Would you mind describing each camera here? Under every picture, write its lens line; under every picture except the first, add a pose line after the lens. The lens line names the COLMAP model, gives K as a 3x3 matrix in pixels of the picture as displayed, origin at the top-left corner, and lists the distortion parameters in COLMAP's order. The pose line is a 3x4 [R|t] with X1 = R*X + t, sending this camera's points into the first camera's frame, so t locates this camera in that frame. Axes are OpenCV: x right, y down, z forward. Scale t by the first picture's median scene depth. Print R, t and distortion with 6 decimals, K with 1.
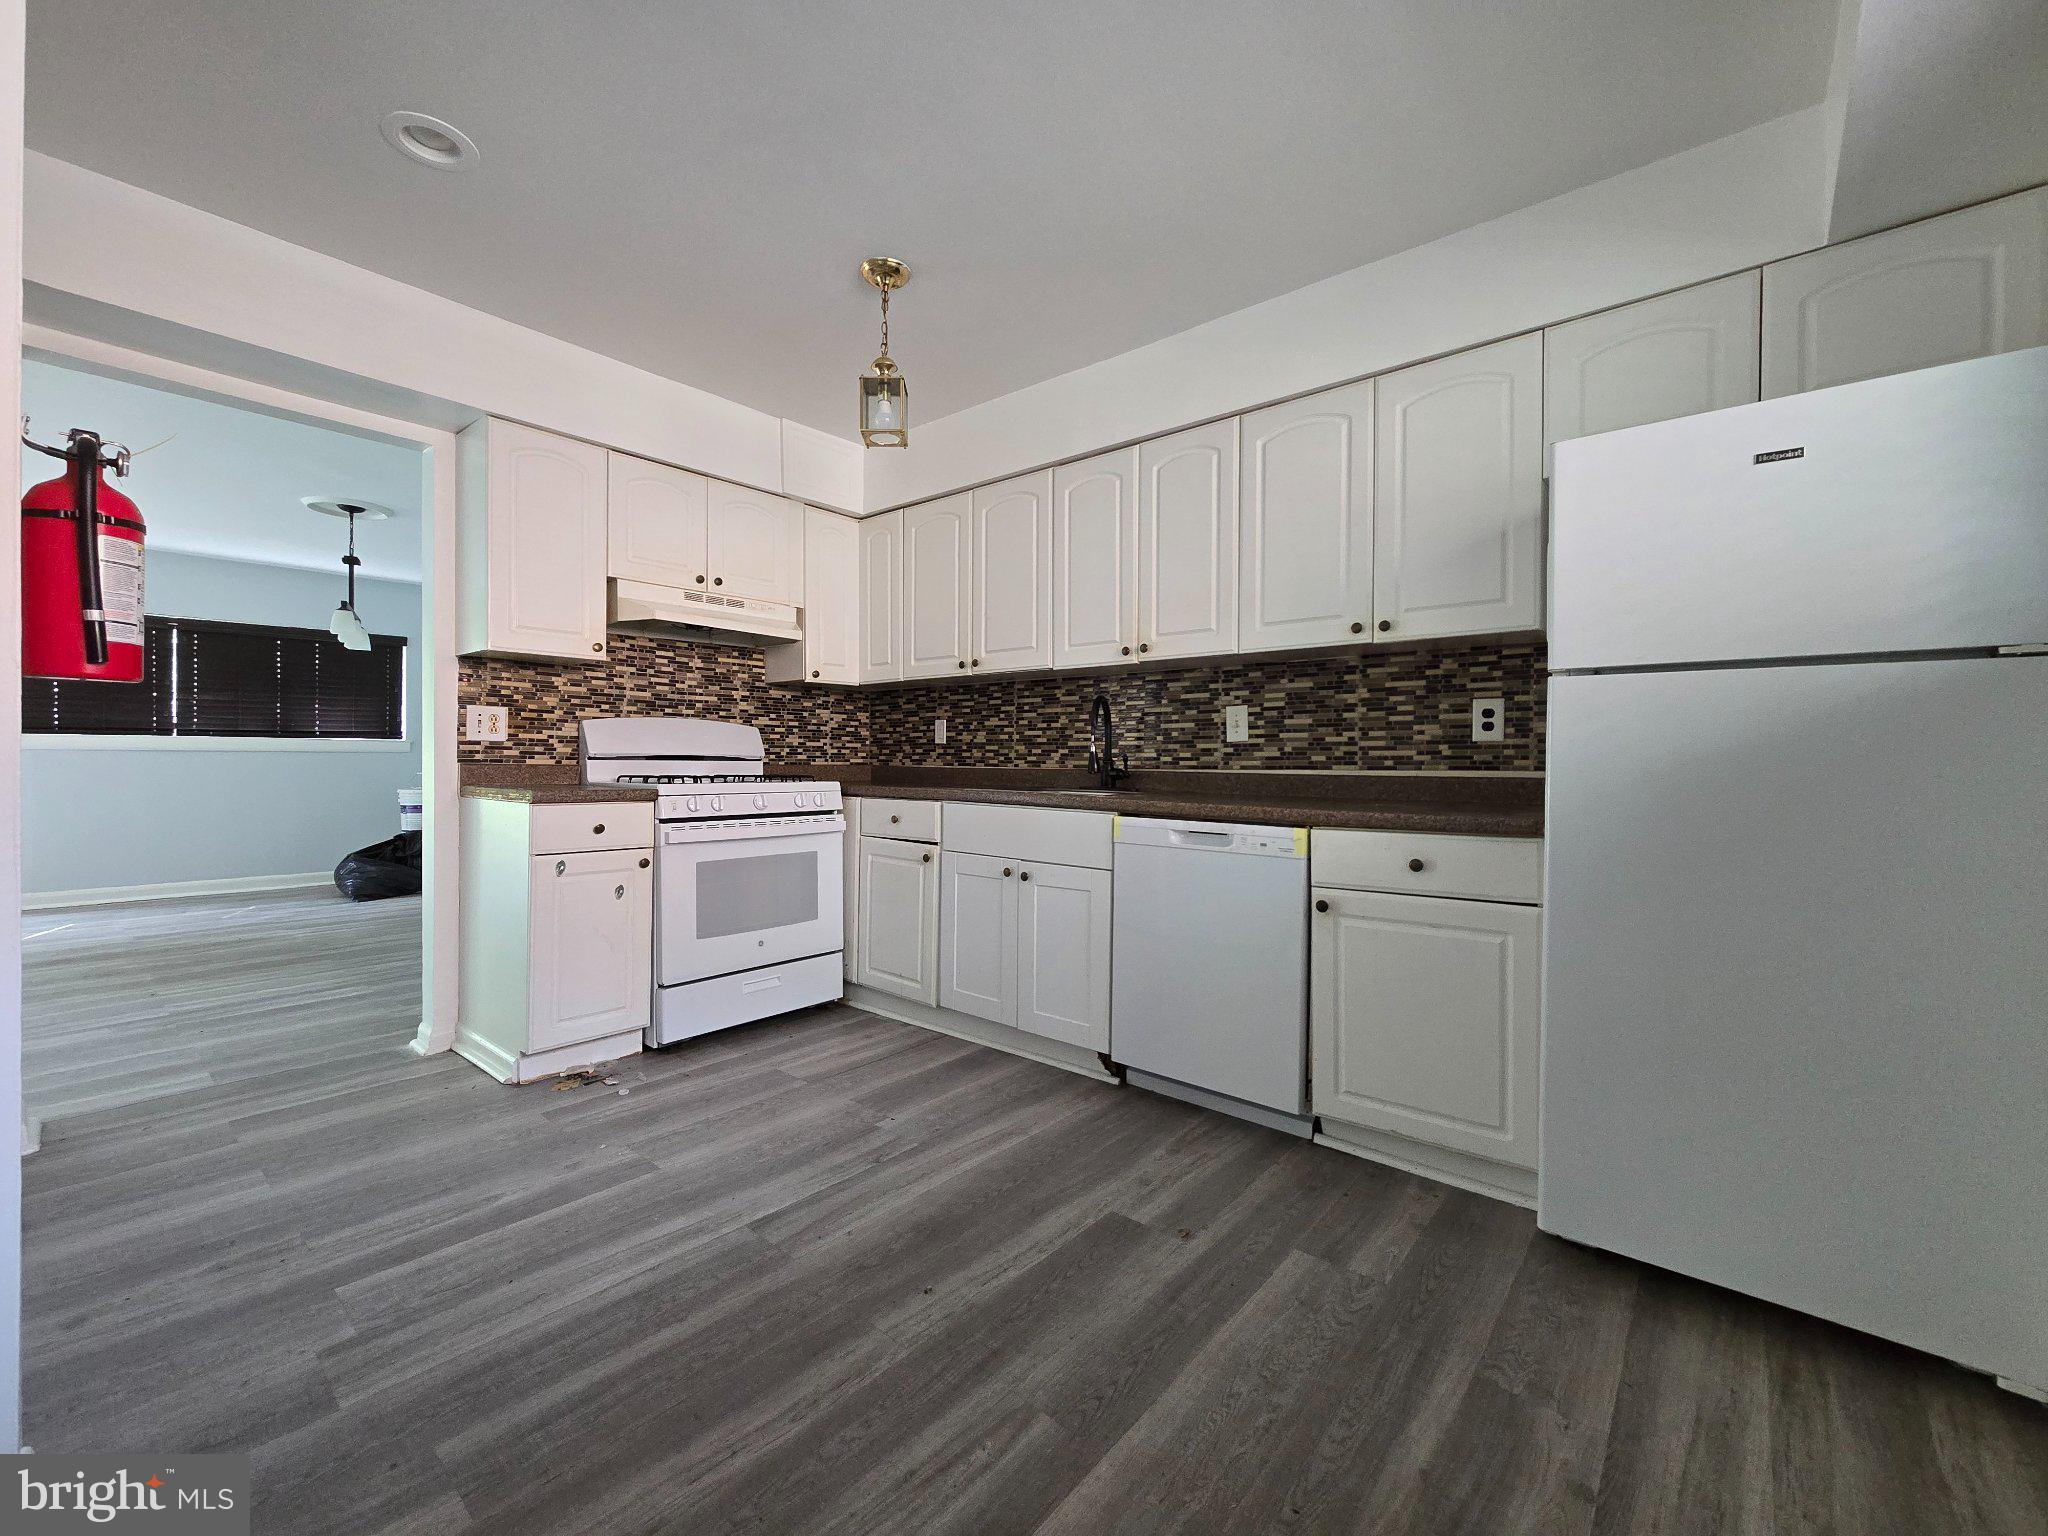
lens RADIAL K [[839.7, 0, 1027.8], [0, 839.7, 764.3], [0, 0, 1]] dist [0.001431, 0.000077]
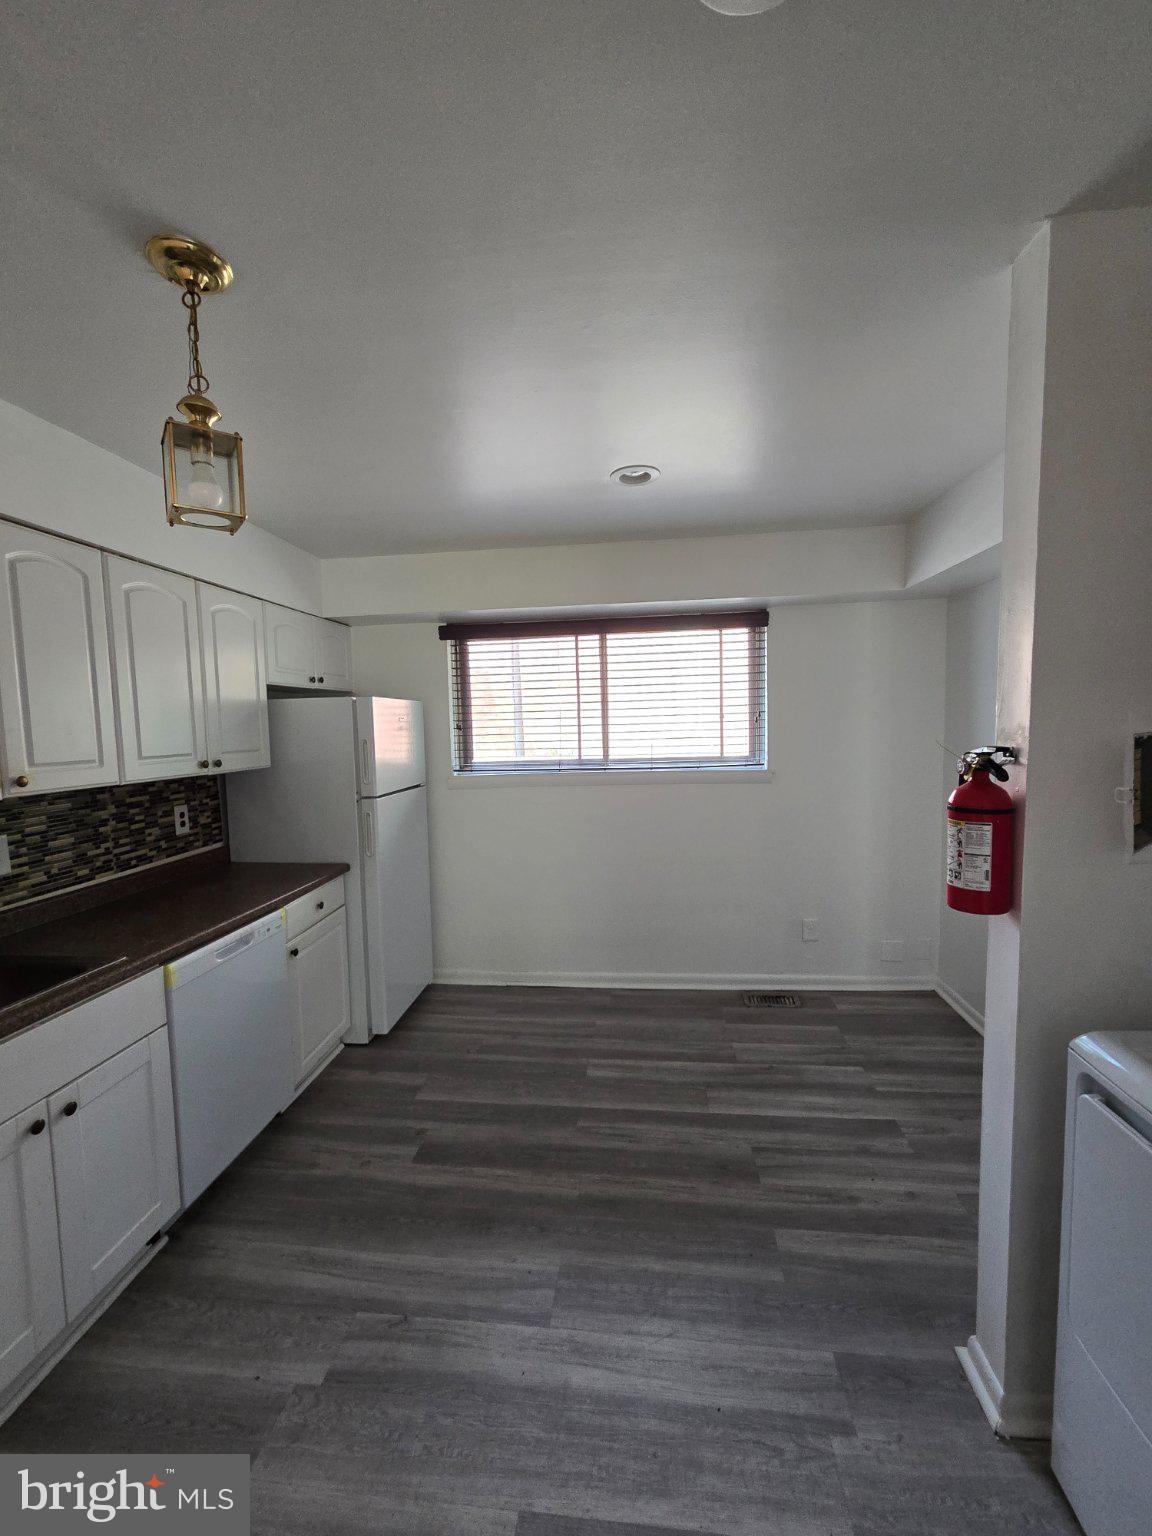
lens RADIAL K [[629.8, 0, 577.8], [0, 629.8, 768.7], [0, 0, 1]] dist [0.001431, 0.000077]
pose [[-0.553178, -0.052869, 0.831383, -0.748567], [0.025267, 0.996460, 0.080179, -0.209733], [-0.832680, 0.065360, -0.549884, 1.001152]]
